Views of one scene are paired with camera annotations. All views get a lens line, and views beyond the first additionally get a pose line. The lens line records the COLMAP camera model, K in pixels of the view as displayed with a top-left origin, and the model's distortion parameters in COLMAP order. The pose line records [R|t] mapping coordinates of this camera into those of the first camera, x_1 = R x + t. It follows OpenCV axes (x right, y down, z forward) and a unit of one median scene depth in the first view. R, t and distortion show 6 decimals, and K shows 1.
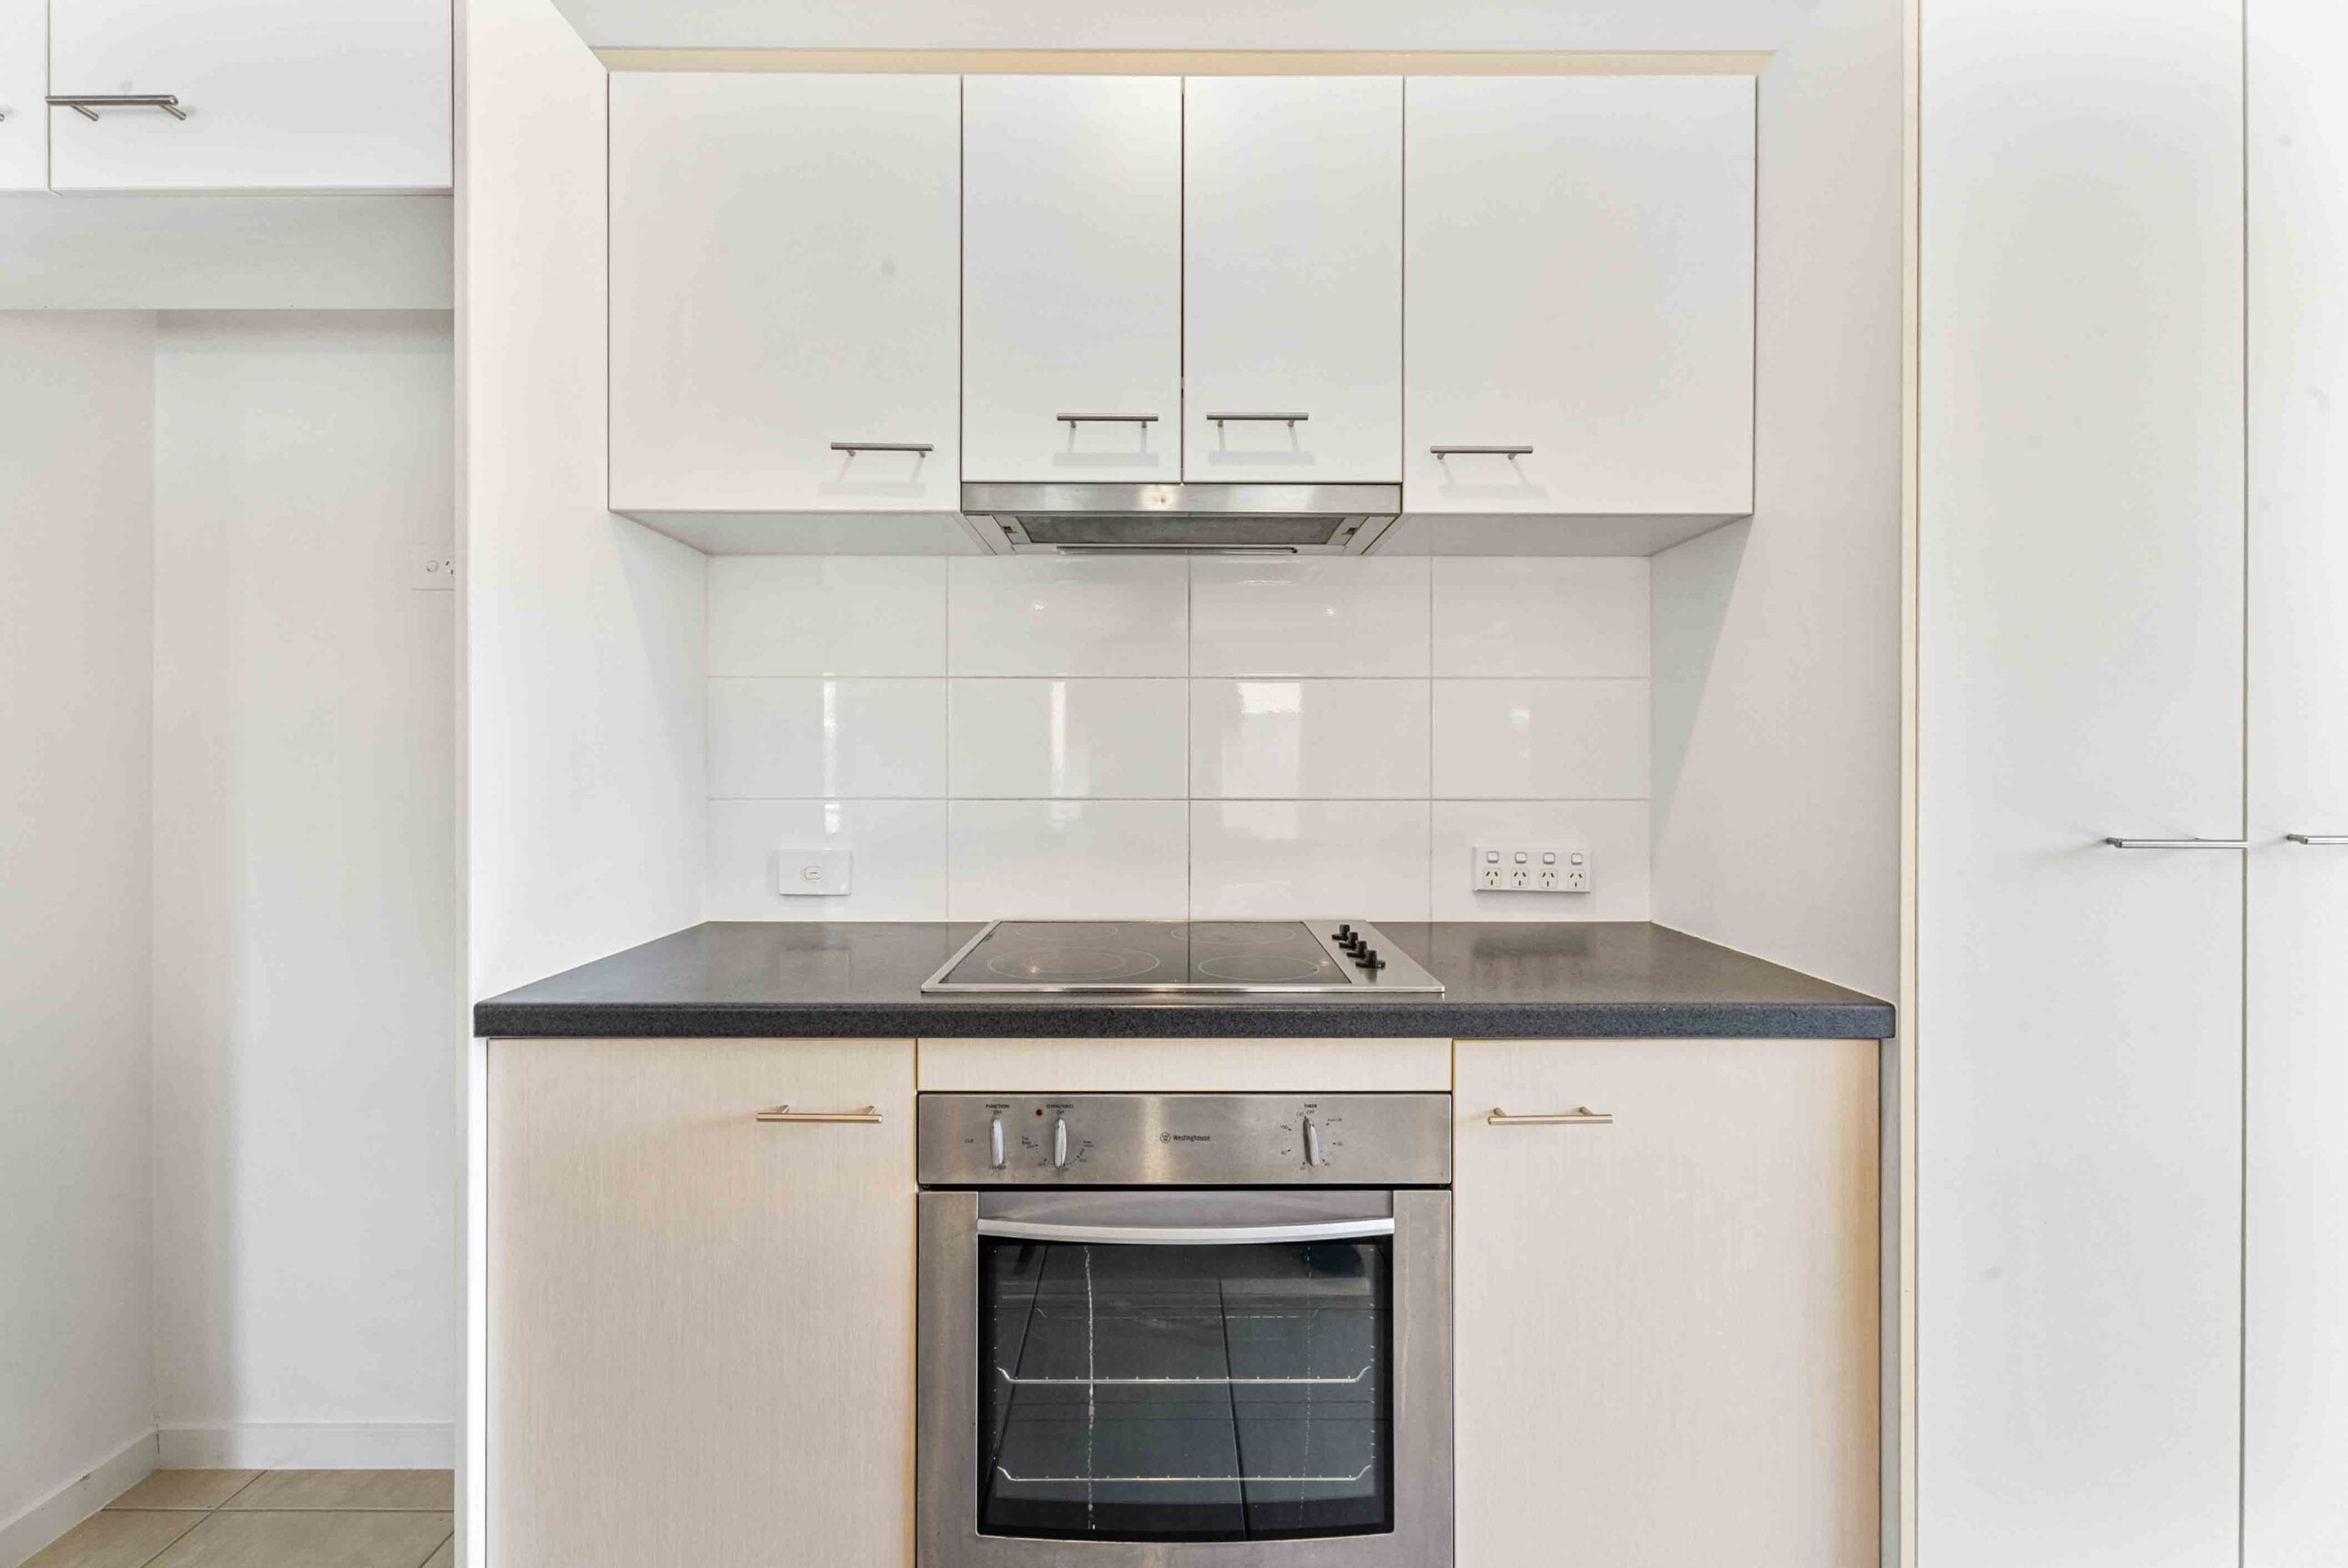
lens RADIAL K [[1067.0, 0, 1170.8], [0, 1067.0, 778.2], [0, 0, 1]] dist [-0.000929, -0.000318]
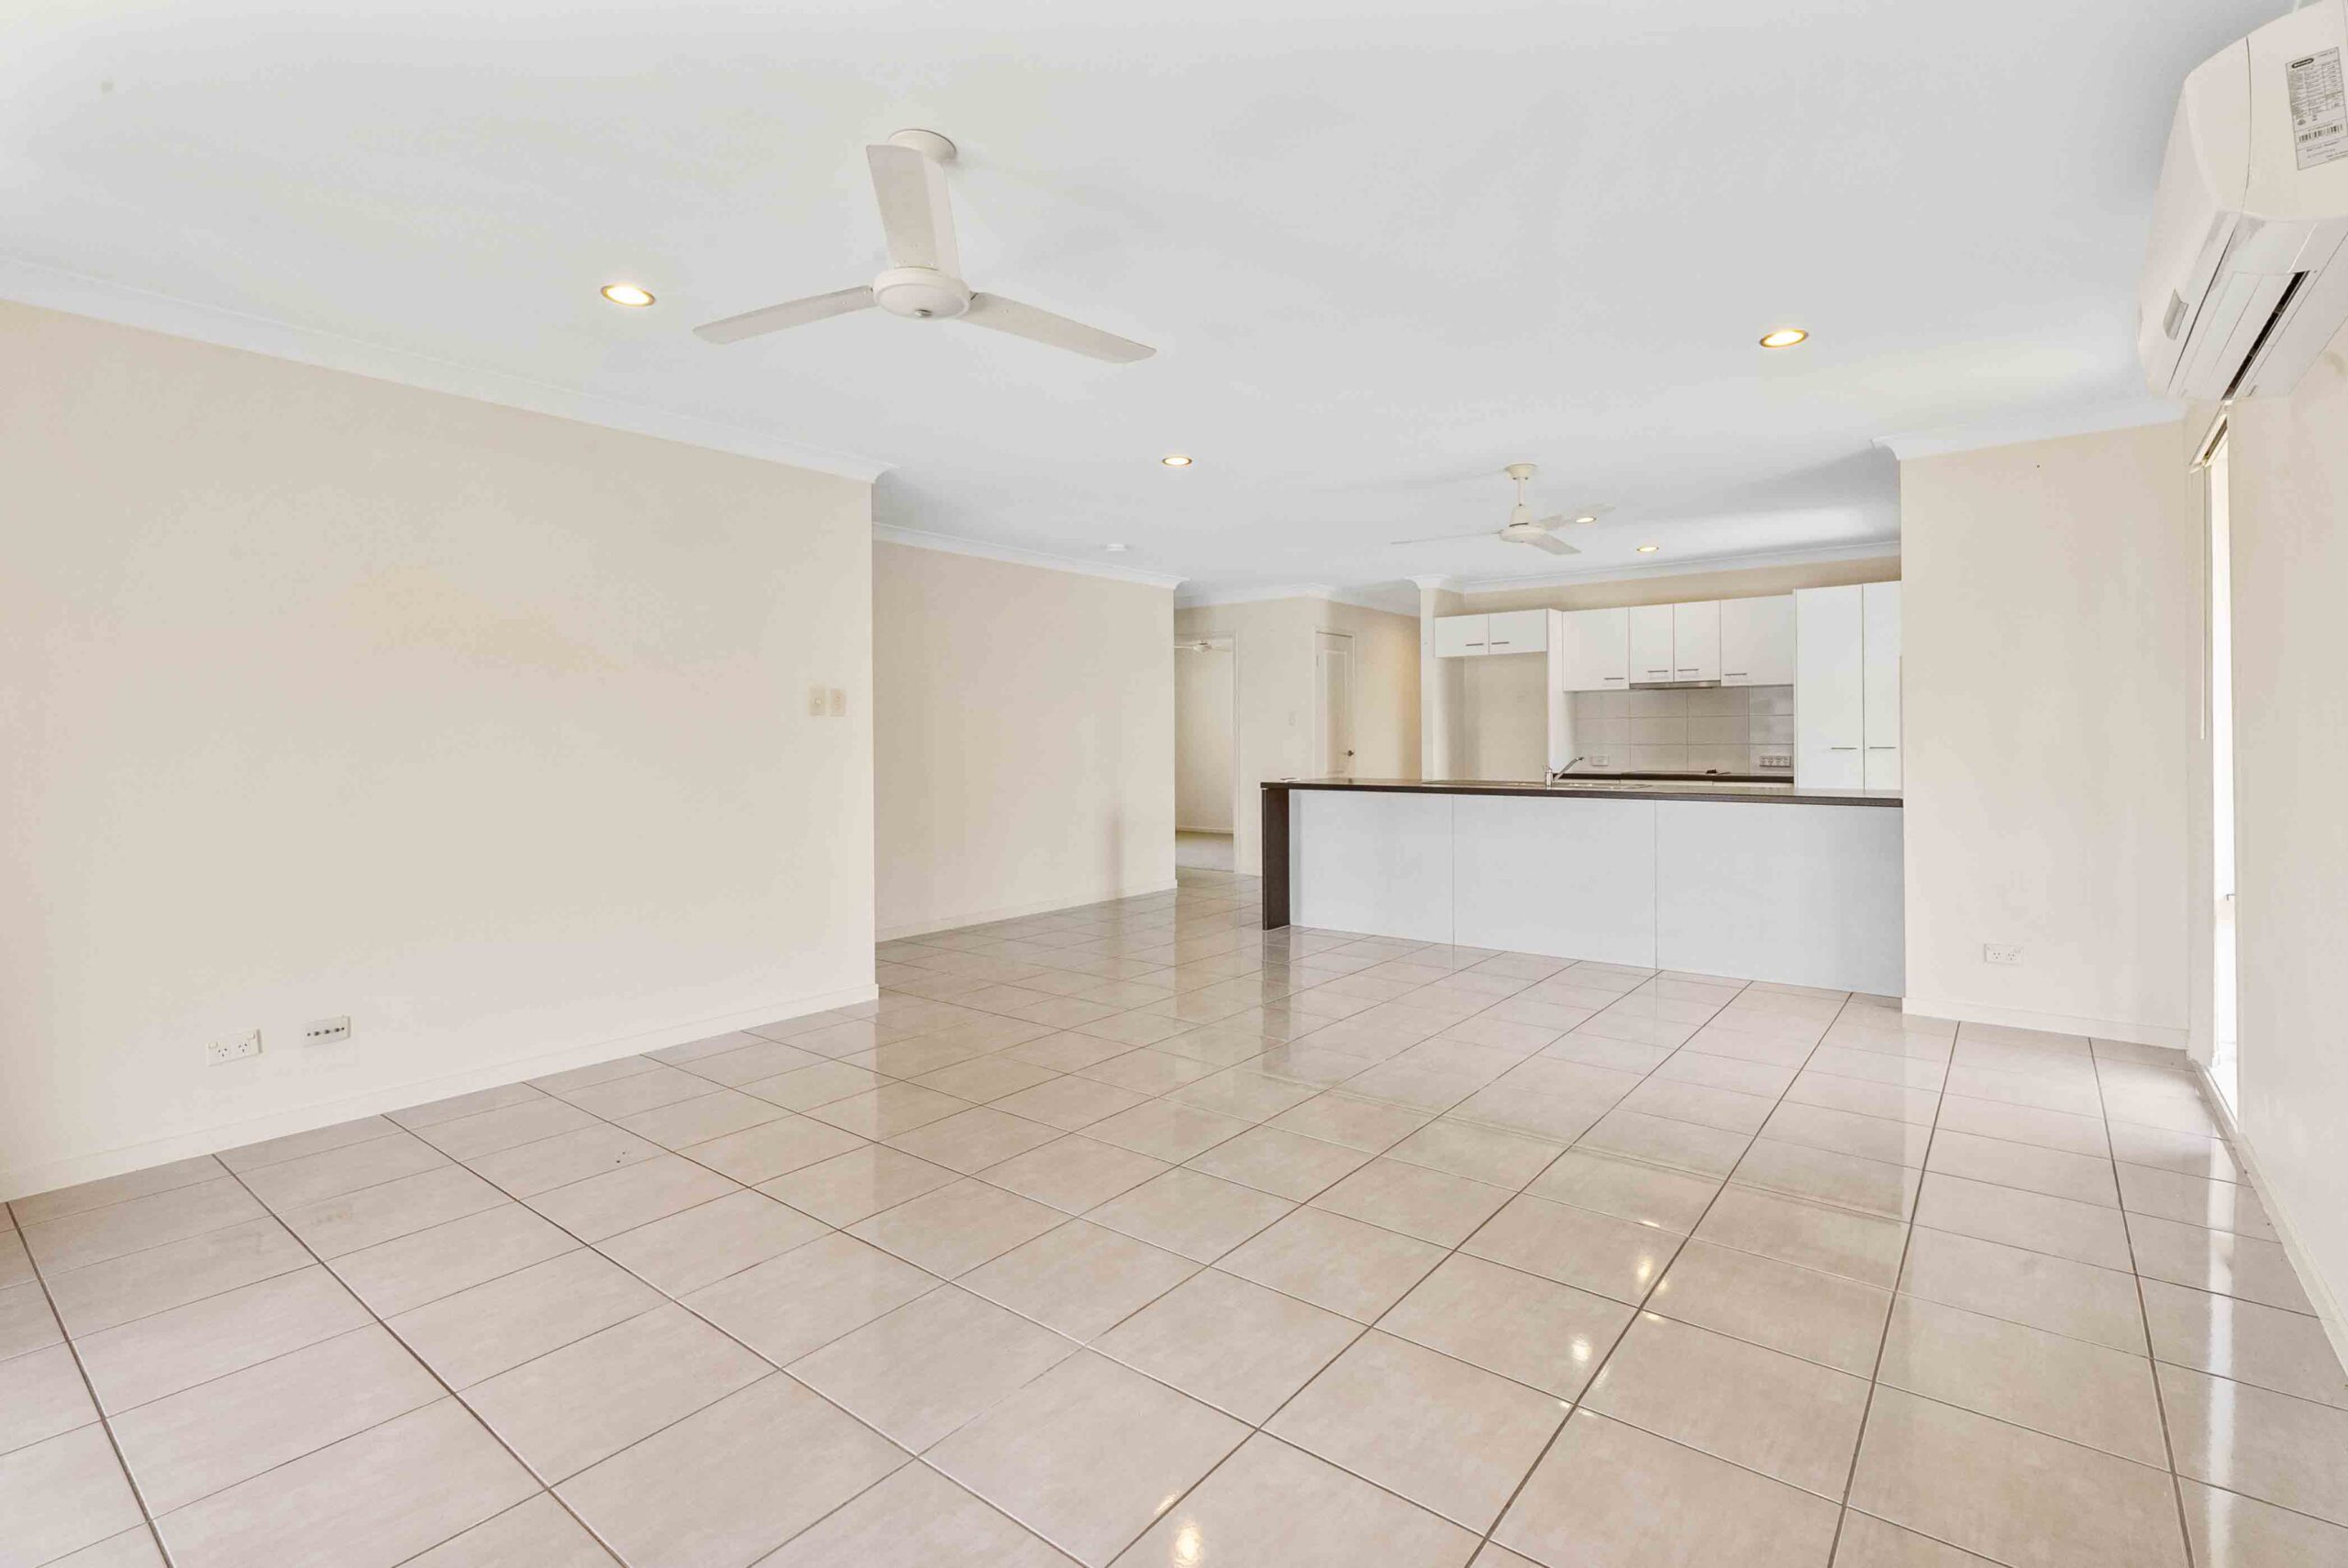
lens RADIAL K [[1067.0, 0, 1173.4], [0, 1067.0, 764.6], [0, 0, 1]] dist [-0.000929, -0.000318]
pose [[0.782570, 0.007760, -0.622514, 1.362286], [-0.000721, 0.999933, 0.011558, 0.068702], [0.622562, -0.008596, 0.782523, -4.664535]]
